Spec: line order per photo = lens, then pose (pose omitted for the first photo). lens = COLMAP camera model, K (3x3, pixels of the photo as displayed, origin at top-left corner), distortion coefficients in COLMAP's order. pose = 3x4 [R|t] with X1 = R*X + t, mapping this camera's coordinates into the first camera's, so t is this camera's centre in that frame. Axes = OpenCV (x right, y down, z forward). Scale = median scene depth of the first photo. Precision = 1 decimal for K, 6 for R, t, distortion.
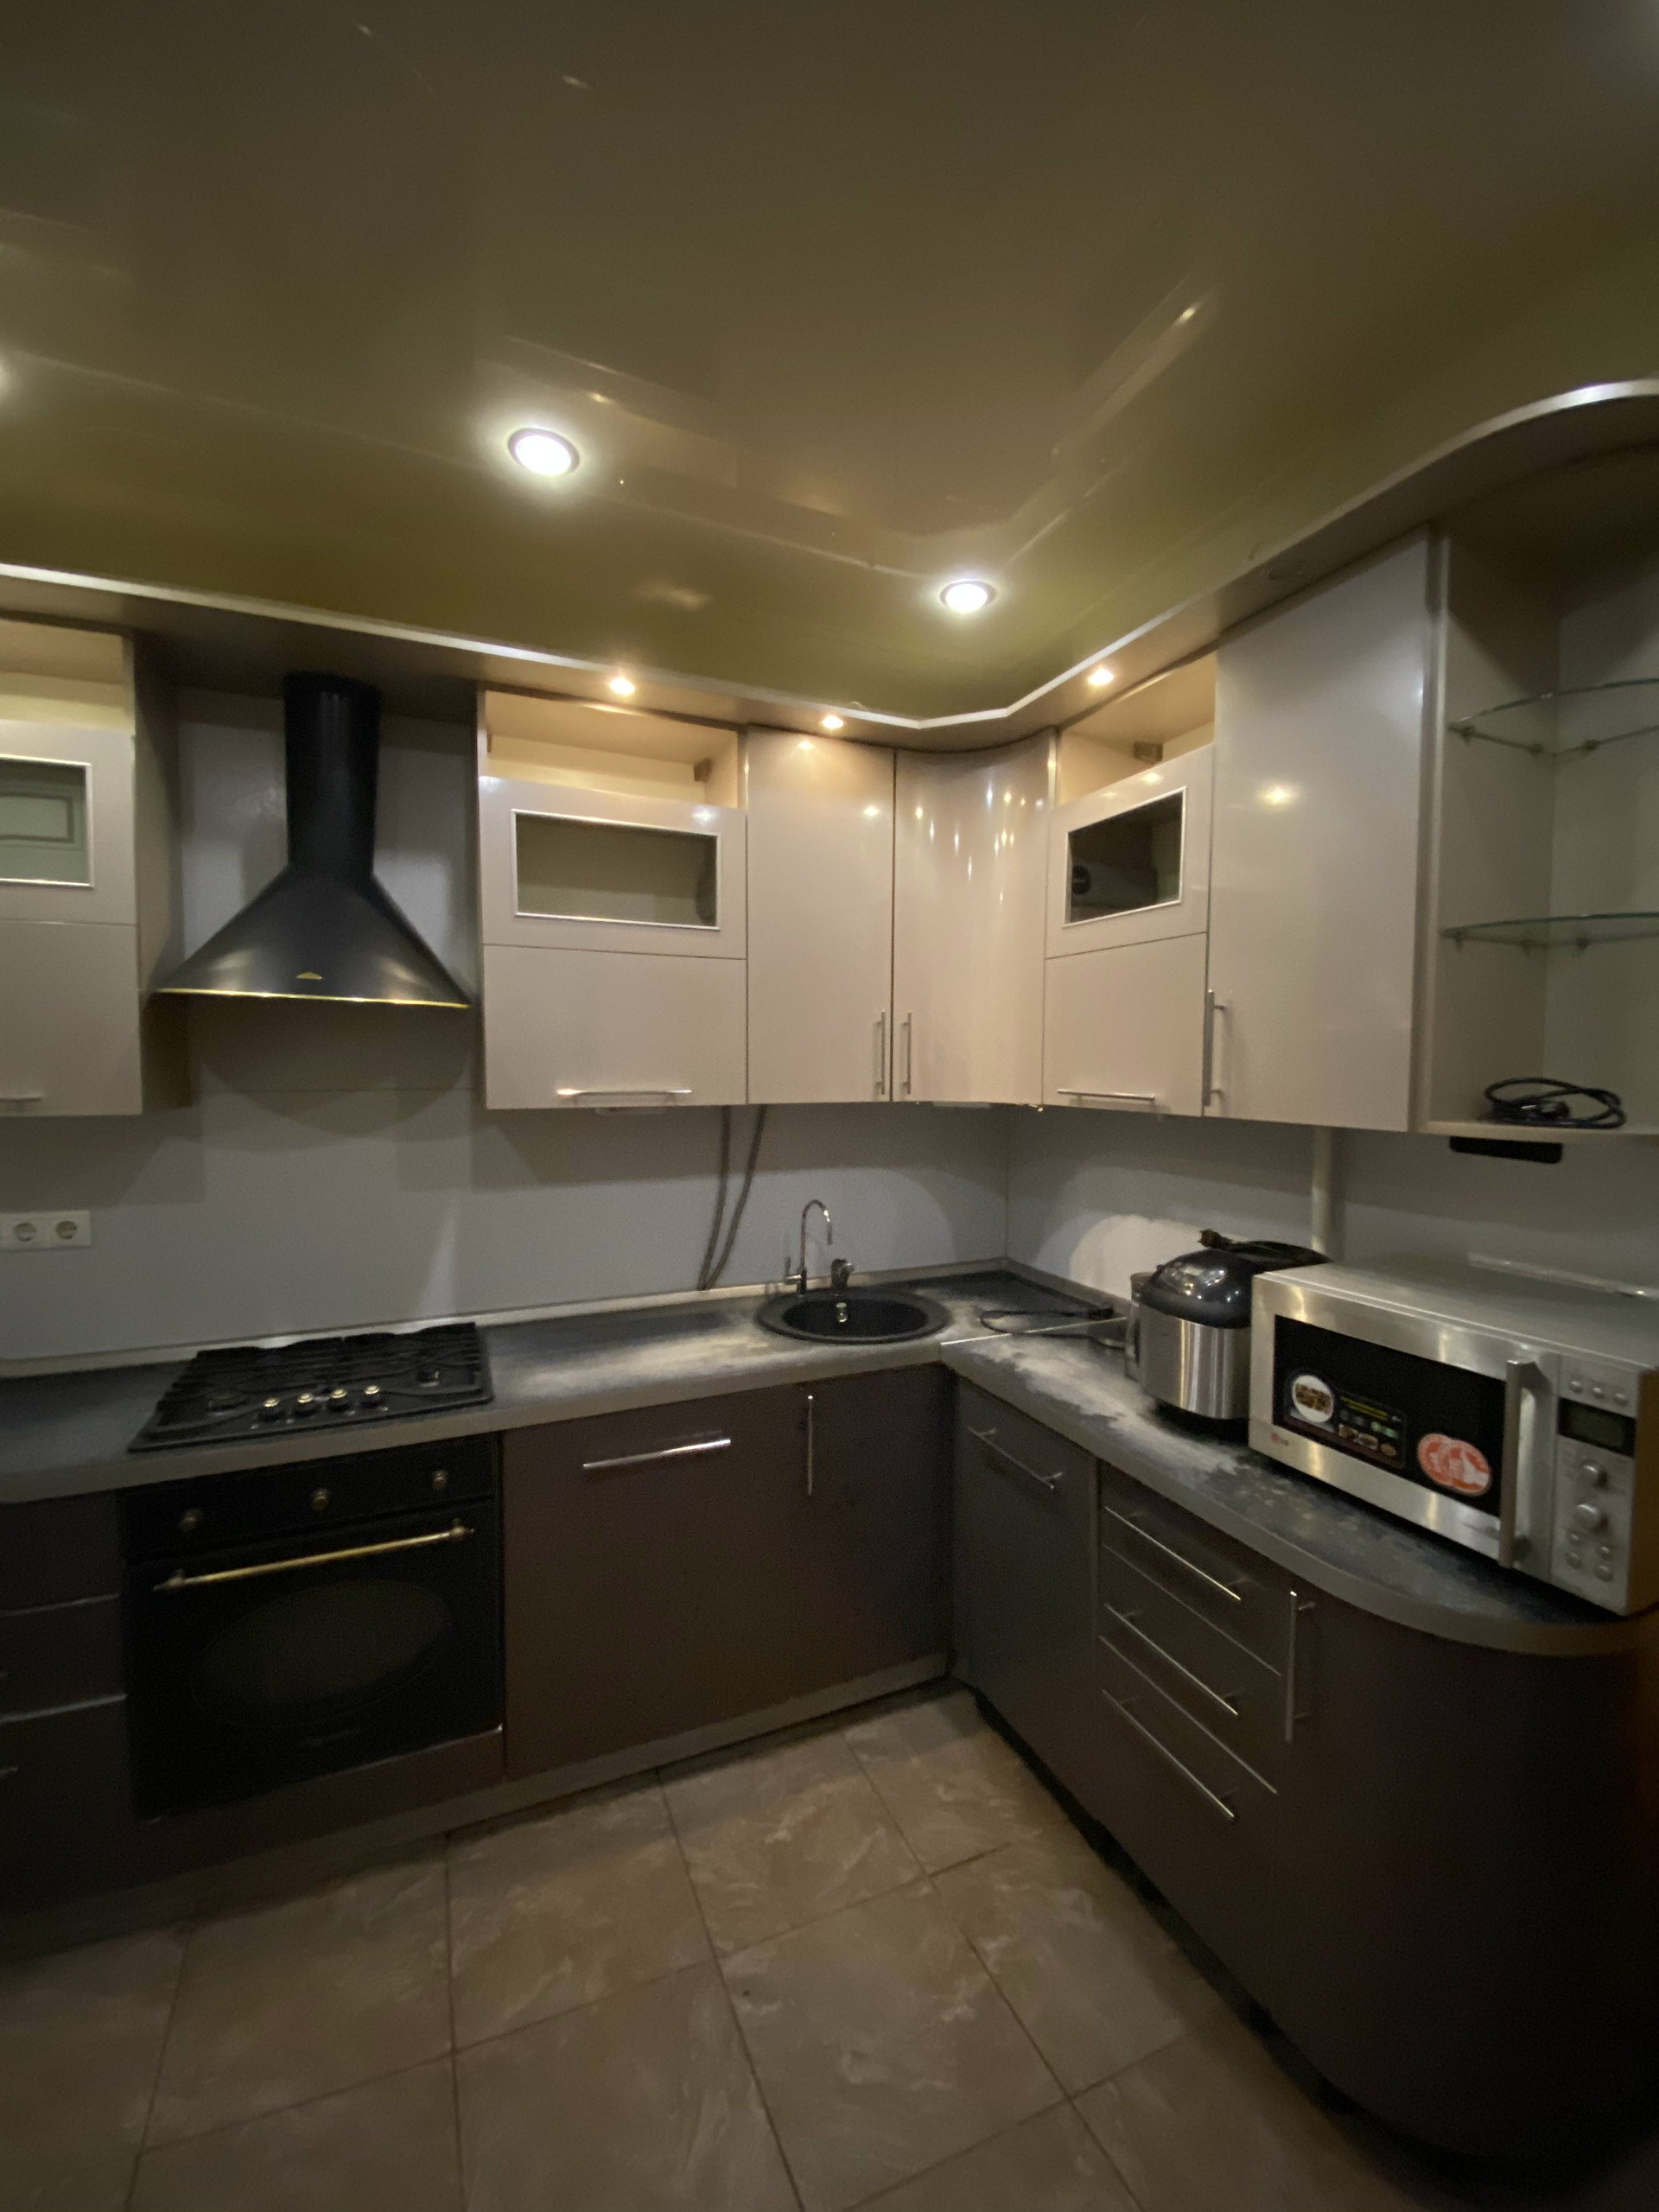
lens RADIAL K [[873.7, 0, 807.7], [0, 873.7, 1092.8], [0, 0, 1]] dist [0.000175, -0.009885]
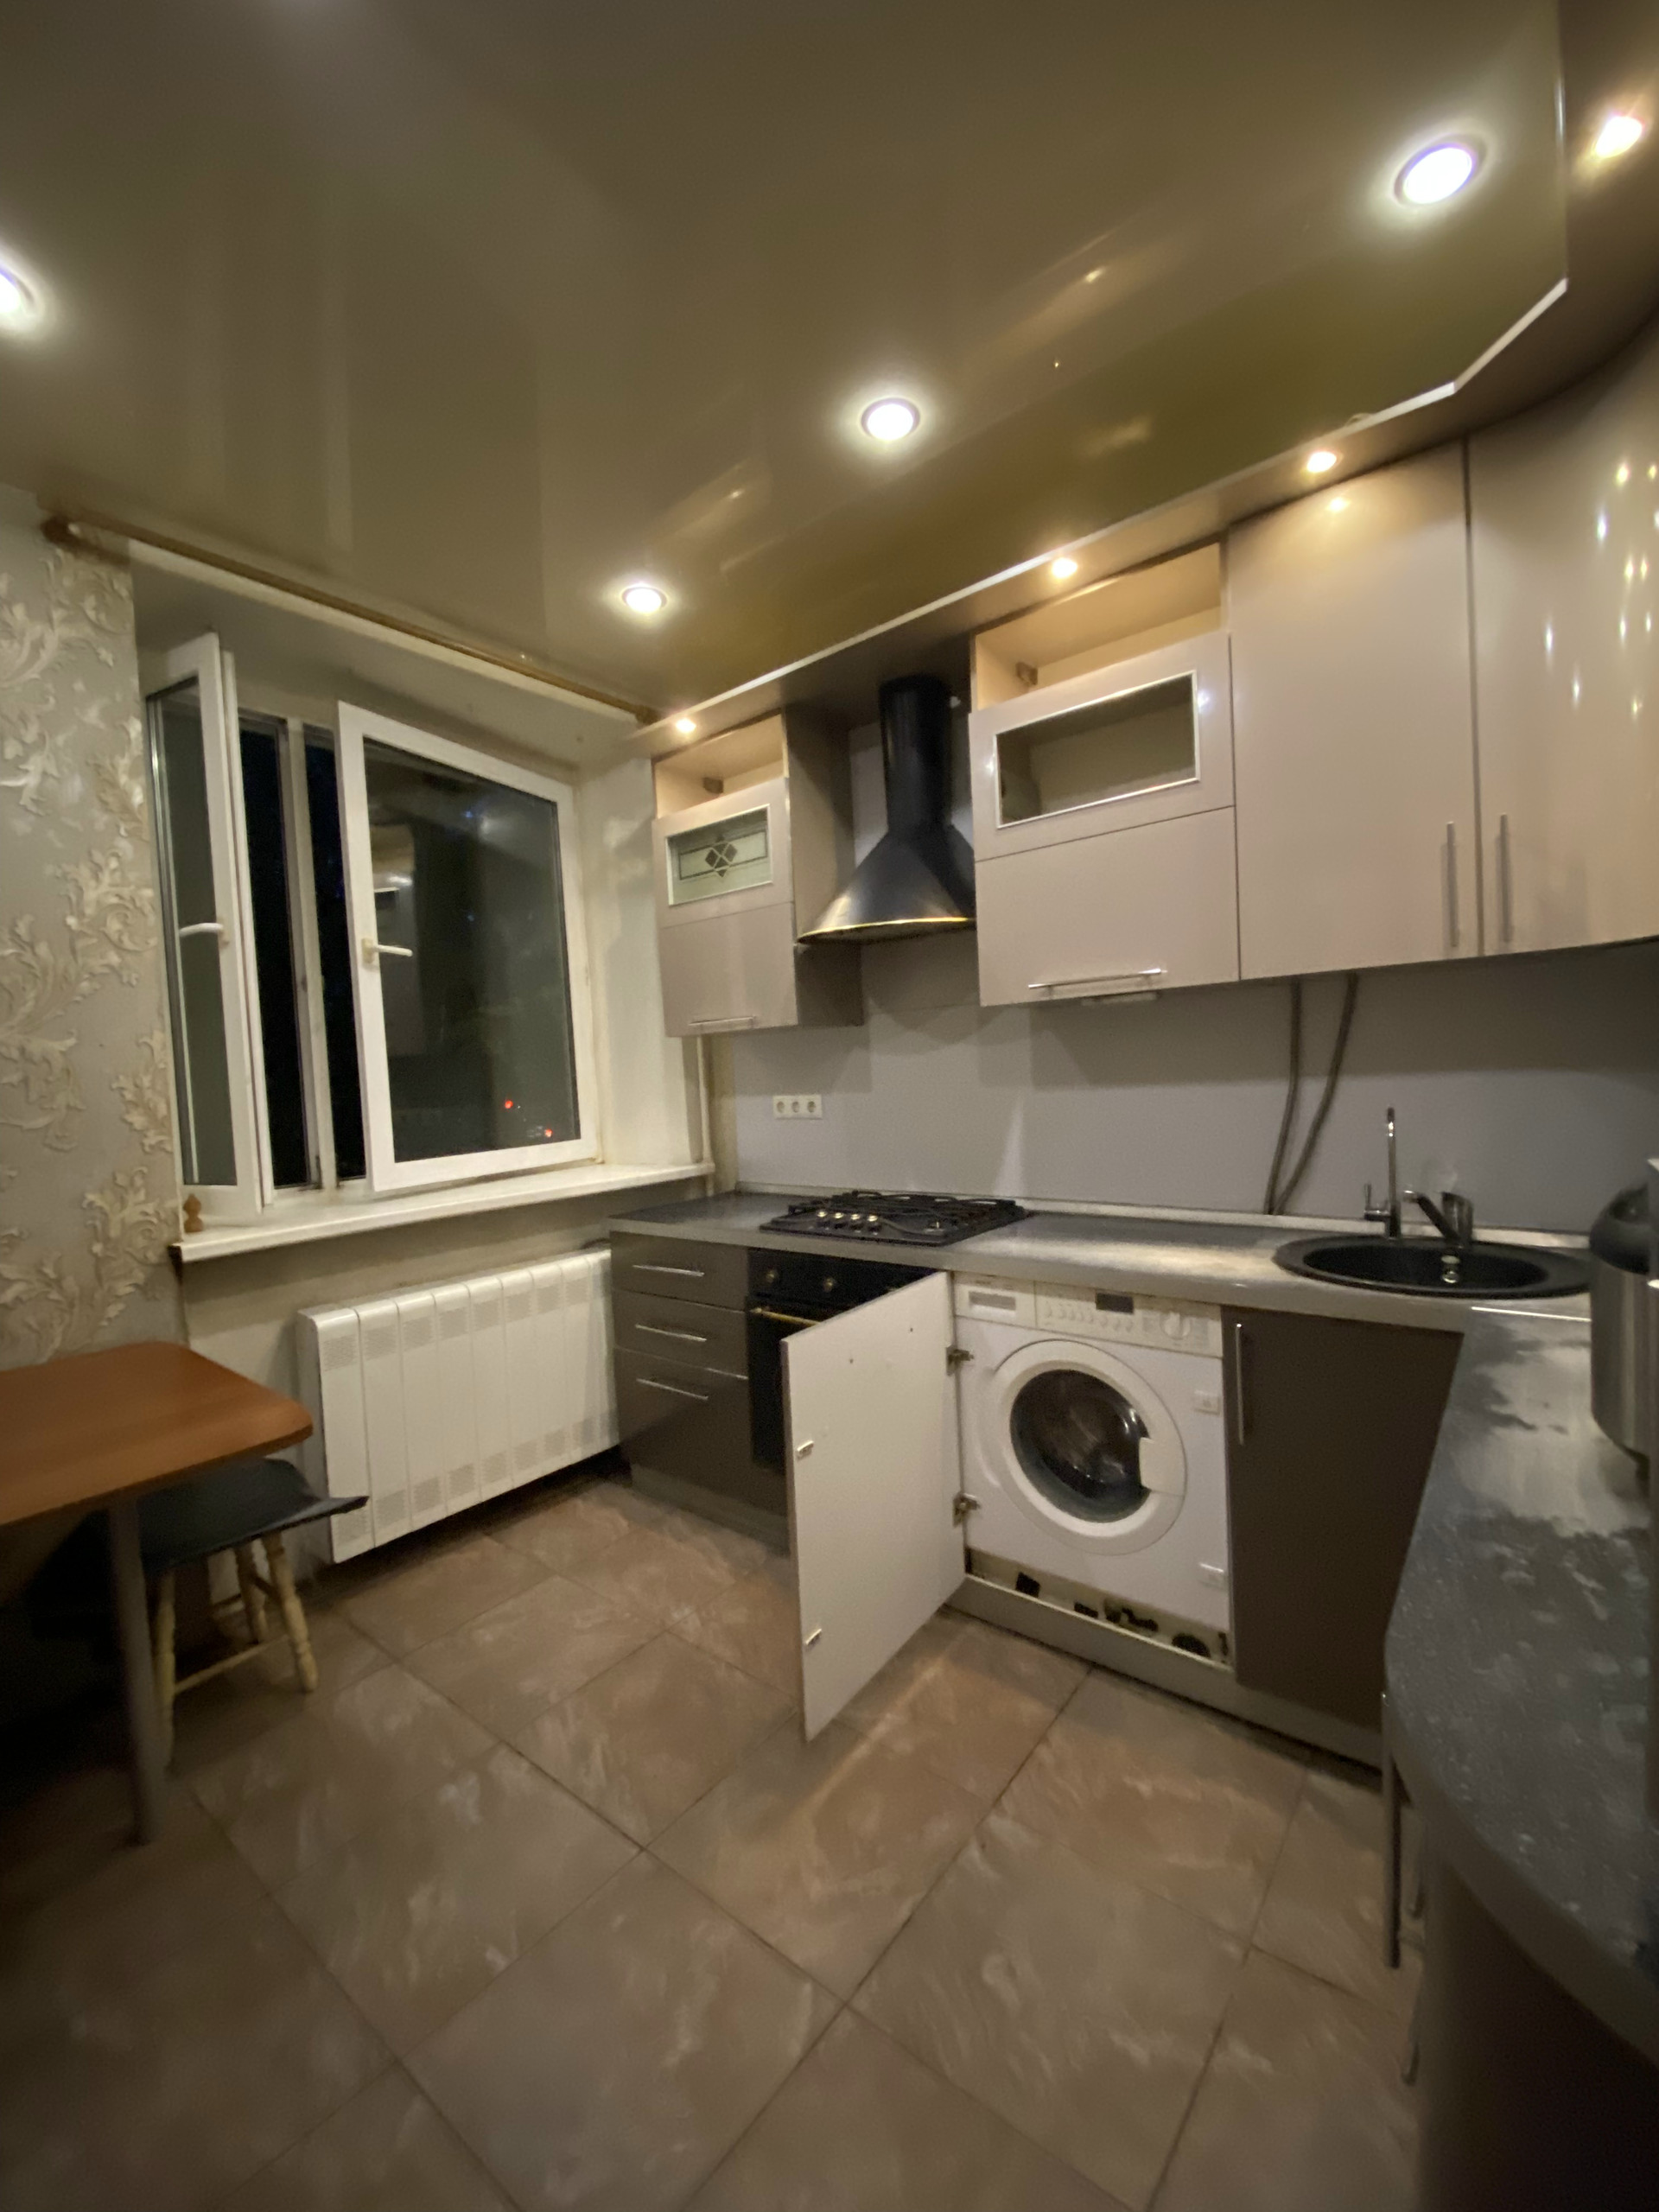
lens RADIAL K [[830.9, 0, 829.5], [0, 830.9, 1106.0], [0, 0, 1]] dist [0.001351, -0.017112]
pose [[0.493010, 0.014608, -0.869901, 0.462687], [0.008948, 0.999721, 0.021859, 0.121507], [0.869977, -0.018560, 0.492742, 0.281987]]
